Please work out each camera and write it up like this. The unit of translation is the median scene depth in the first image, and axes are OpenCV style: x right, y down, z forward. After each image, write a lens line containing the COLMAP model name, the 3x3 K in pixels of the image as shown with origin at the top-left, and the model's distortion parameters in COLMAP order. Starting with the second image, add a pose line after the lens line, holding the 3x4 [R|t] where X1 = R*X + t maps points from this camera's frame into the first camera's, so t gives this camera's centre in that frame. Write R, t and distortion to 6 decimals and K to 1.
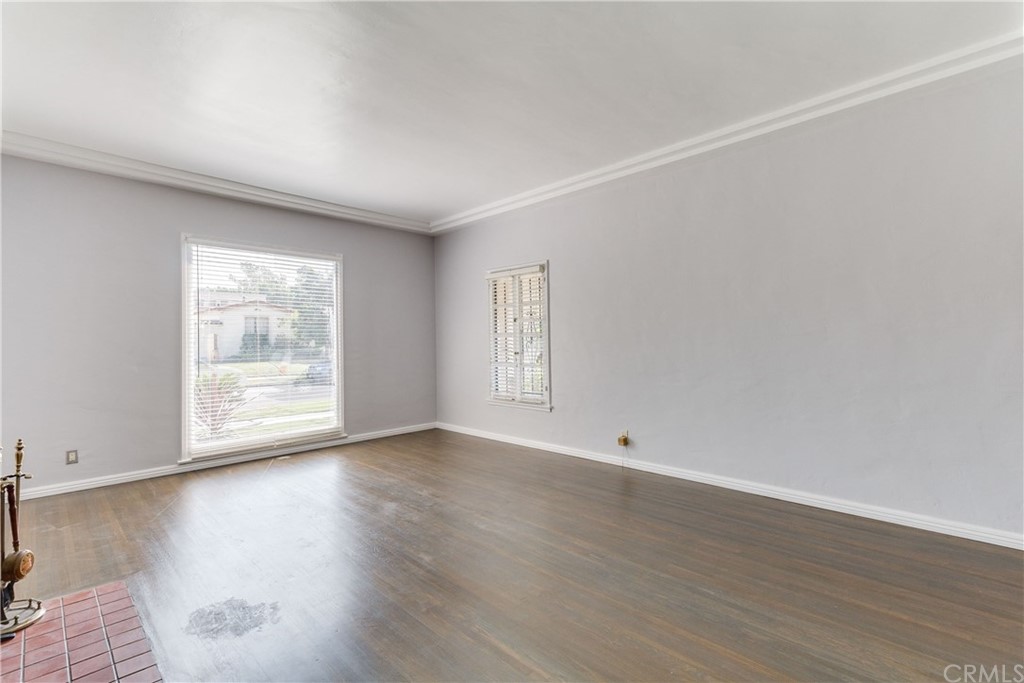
lens RADIAL K [[459.7, 0, 516.5], [0, 459.7, 339.1], [0, 0, 1]] dist [0.001631, 0.000091]
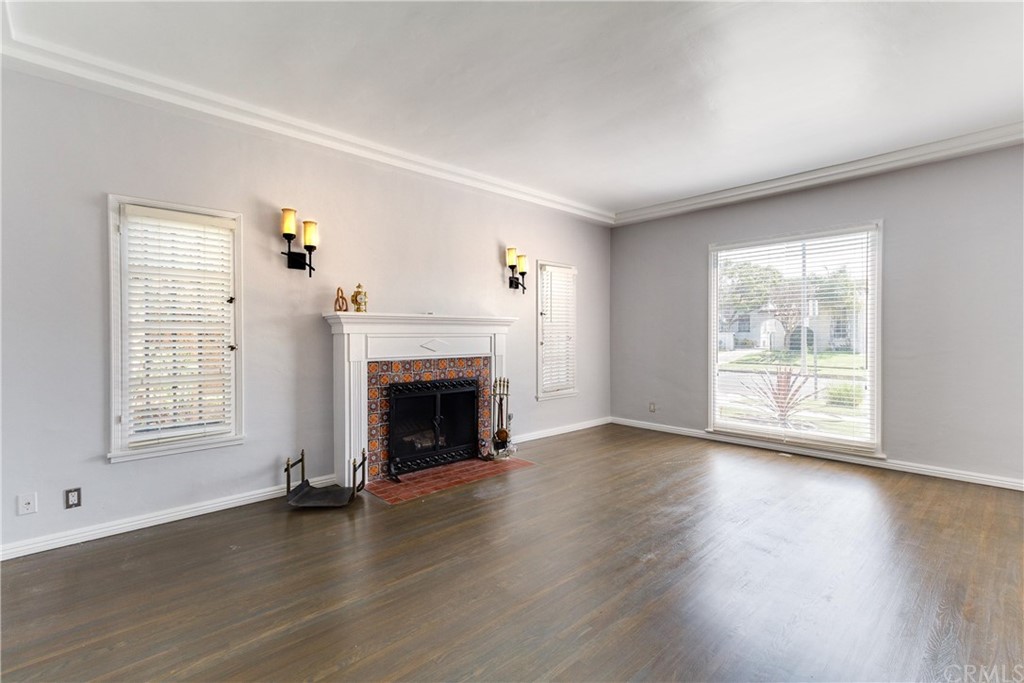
lens RADIAL K [[459.7, 0, 516.5], [0, 459.7, 339.1], [0, 0, 1]] dist [0.001631, 0.000091]
pose [[-0.050319, 0.018172, -0.998568, 0.516596], [0.007392, 0.999814, 0.017822, -0.003987], [0.998706, -0.006485, -0.050444, 0.539441]]
